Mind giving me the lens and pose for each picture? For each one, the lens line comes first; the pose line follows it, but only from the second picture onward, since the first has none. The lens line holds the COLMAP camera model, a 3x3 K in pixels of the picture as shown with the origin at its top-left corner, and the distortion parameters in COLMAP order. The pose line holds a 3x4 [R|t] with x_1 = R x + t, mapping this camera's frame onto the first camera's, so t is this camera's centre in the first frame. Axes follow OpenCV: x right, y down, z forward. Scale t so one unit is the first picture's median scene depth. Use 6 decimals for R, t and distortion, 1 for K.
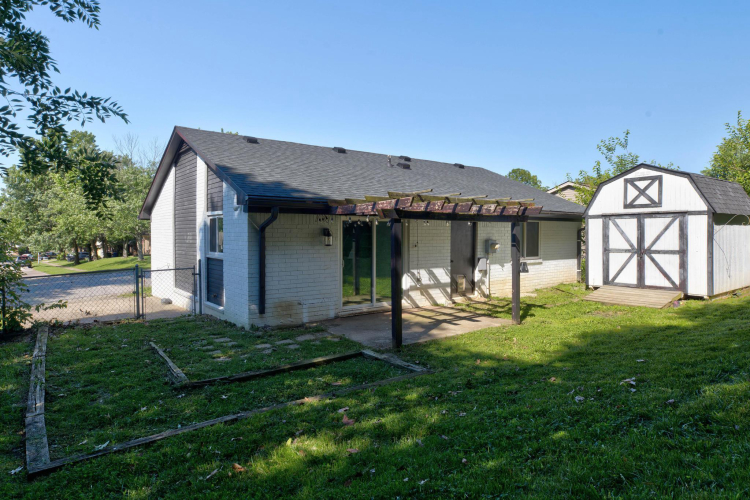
lens RADIAL K [[423.7, 0, 373.4], [0, 423.7, 245.9], [0, 0, 1]] dist [0.036522, -0.001922]
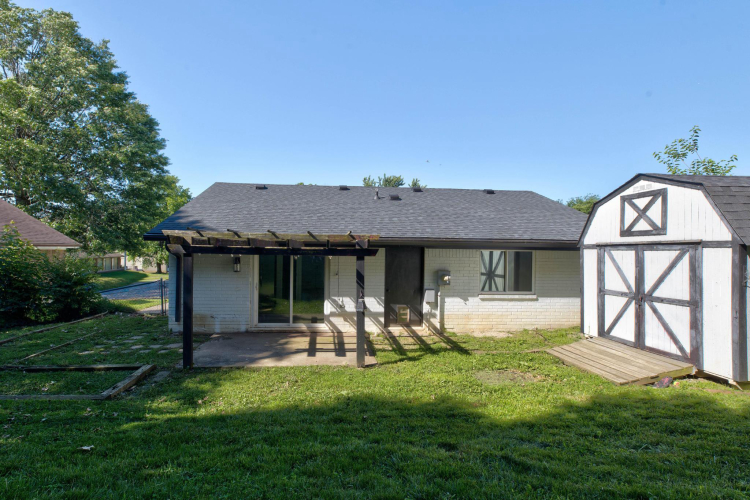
lens RADIAL K [[335.3, 0, 375.1], [0, 335.3, 251.3], [0, 0, 1]] dist [0.007373, -0.002531]
pose [[0.845614, 0.014869, -0.533588, 0.553138], [-0.029648, 0.999377, -0.019137, -0.039126], [0.532971, 0.032002, 0.845528, 0.297302]]
